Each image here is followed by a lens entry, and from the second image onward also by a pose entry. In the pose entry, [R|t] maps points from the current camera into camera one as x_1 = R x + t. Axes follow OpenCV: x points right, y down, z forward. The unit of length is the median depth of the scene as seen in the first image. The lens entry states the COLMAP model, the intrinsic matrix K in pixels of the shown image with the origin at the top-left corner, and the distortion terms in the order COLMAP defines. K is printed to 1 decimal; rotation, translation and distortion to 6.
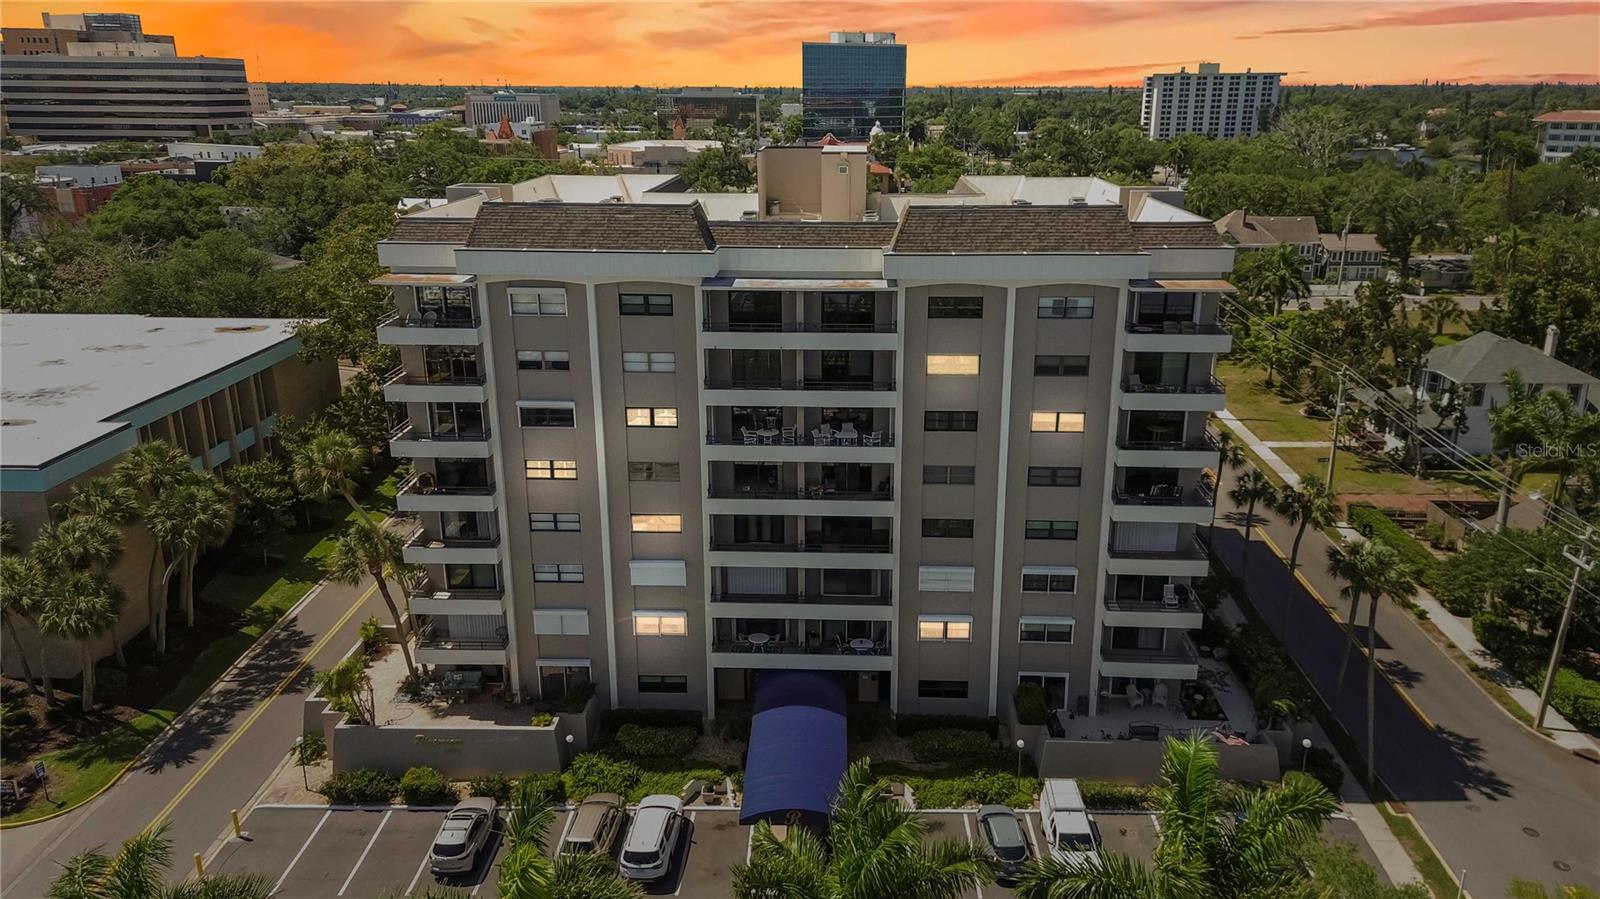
lens RADIAL K [[1158.6, 0, 814.9], [0, 1158.6, 445.0], [0, 0, 1]] dist [0.070944, -0.054841]
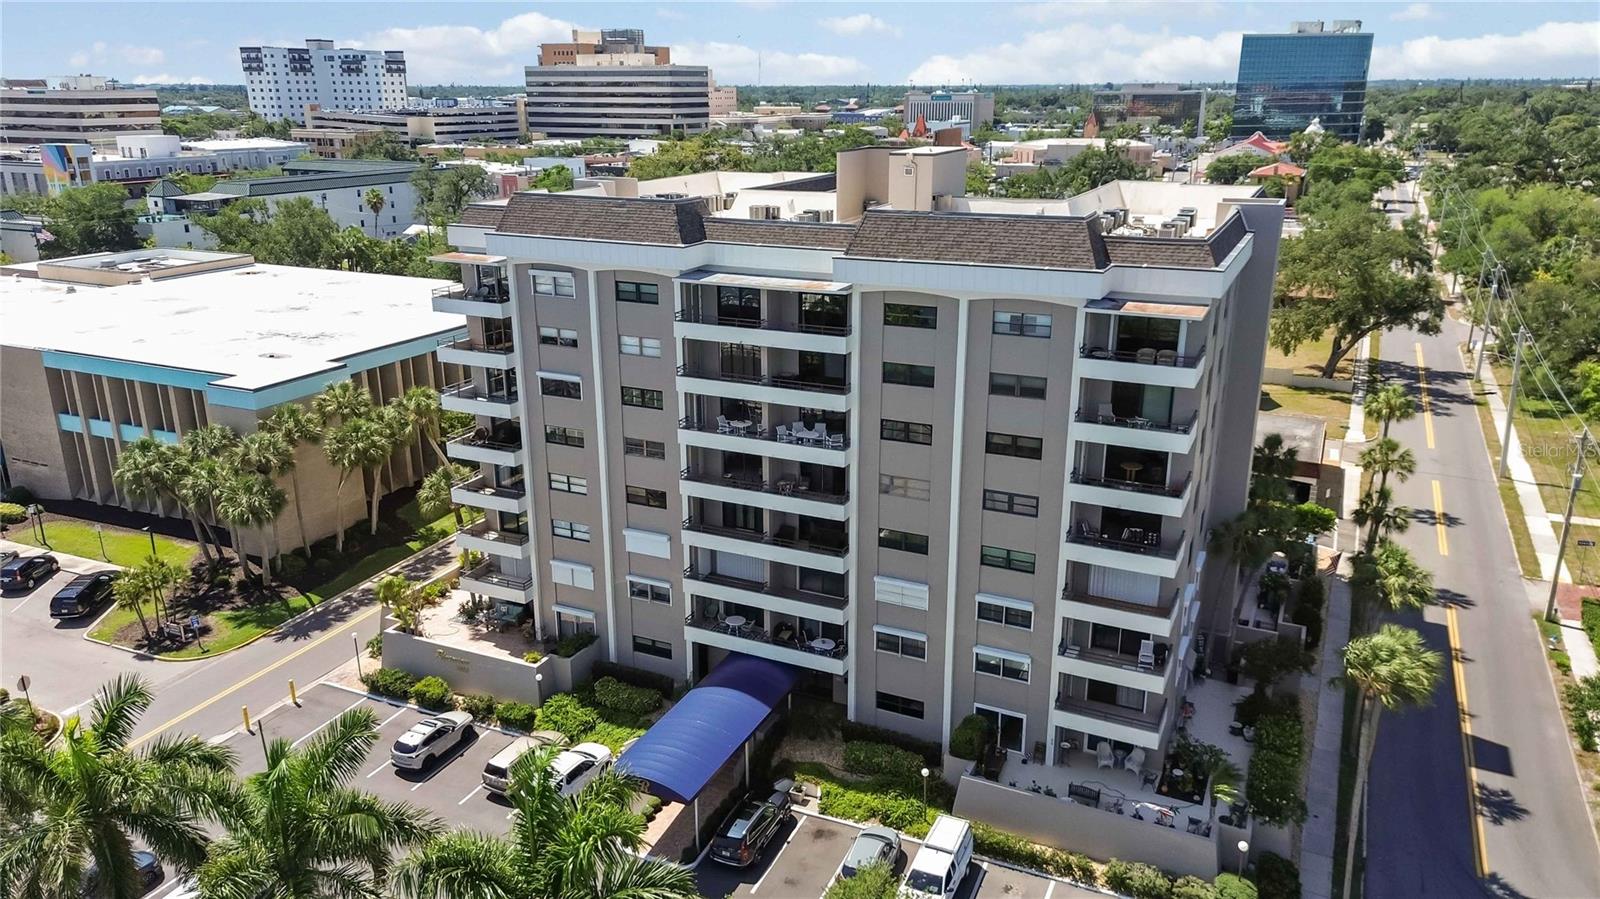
lens RADIAL K [[1136.8, 0, 767.1], [0, 1136.8, 450.0], [0, 0, 1]] dist [0.048943, -0.002704]
pose [[0.917663, 0.117031, -0.379735, 0.352727], [-0.113033, 0.993047, 0.032896, -0.022552], [0.380945, 0.012735, 0.924510, 0.068858]]
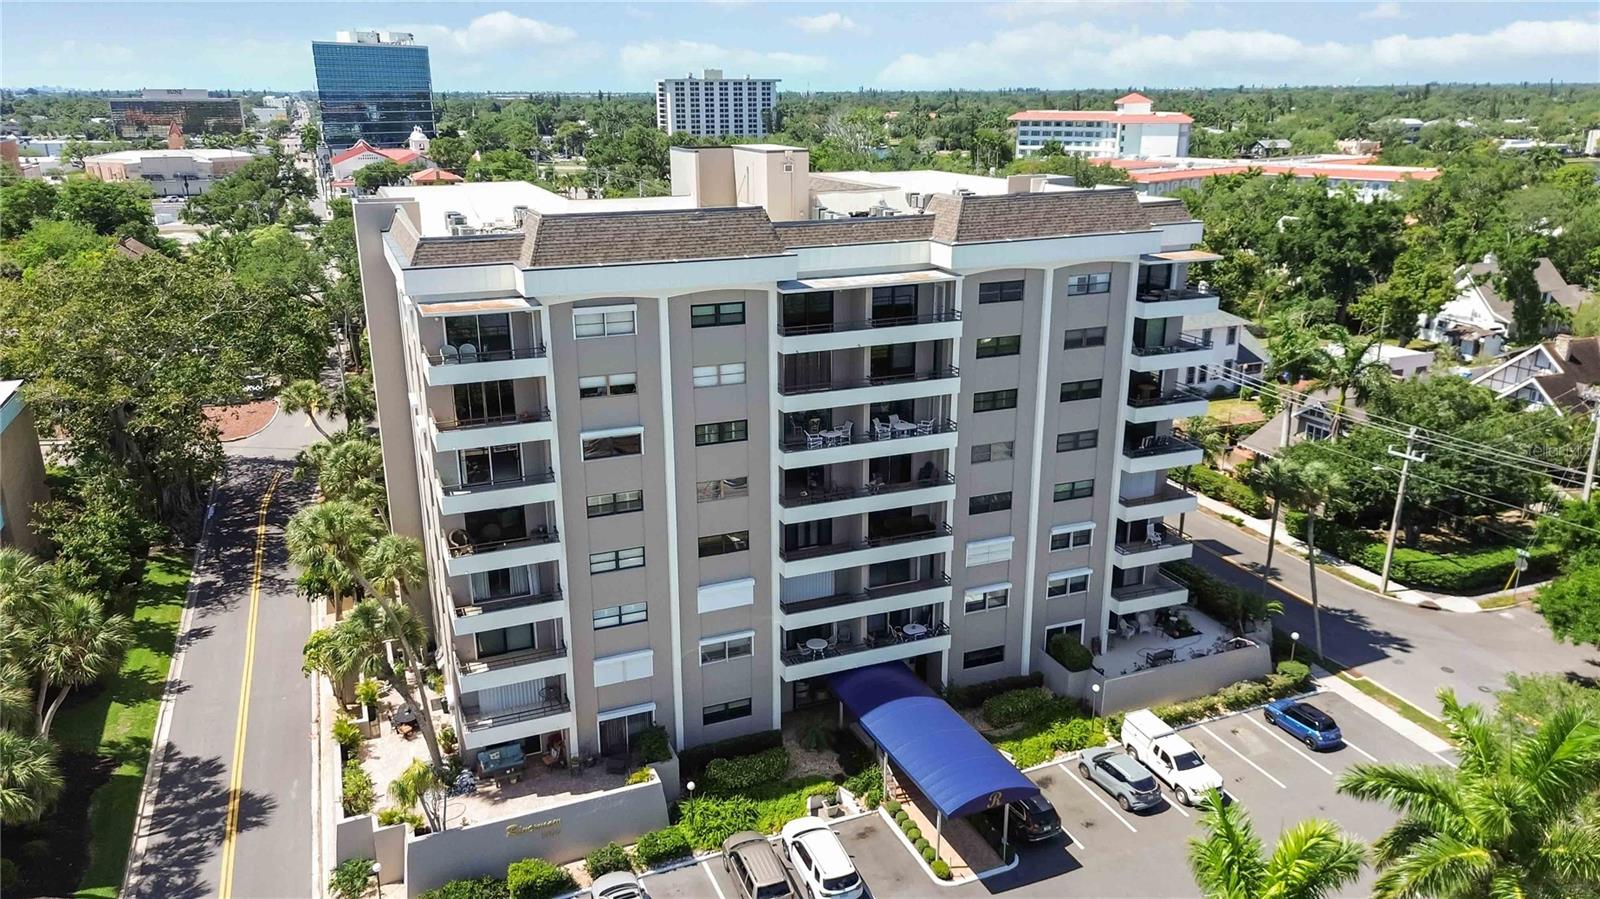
lens RADIAL K [[1141.6, 0, 800.0], [0, 1141.6, 449.5], [0, 0, 1]] dist [0.053665, -0.005647]
pose [[0.911510, -0.129793, 0.390260, -0.426820], [0.128255, 0.991284, 0.030122, -0.028905], [-0.390768, 0.022596, 0.920212, 0.111218]]
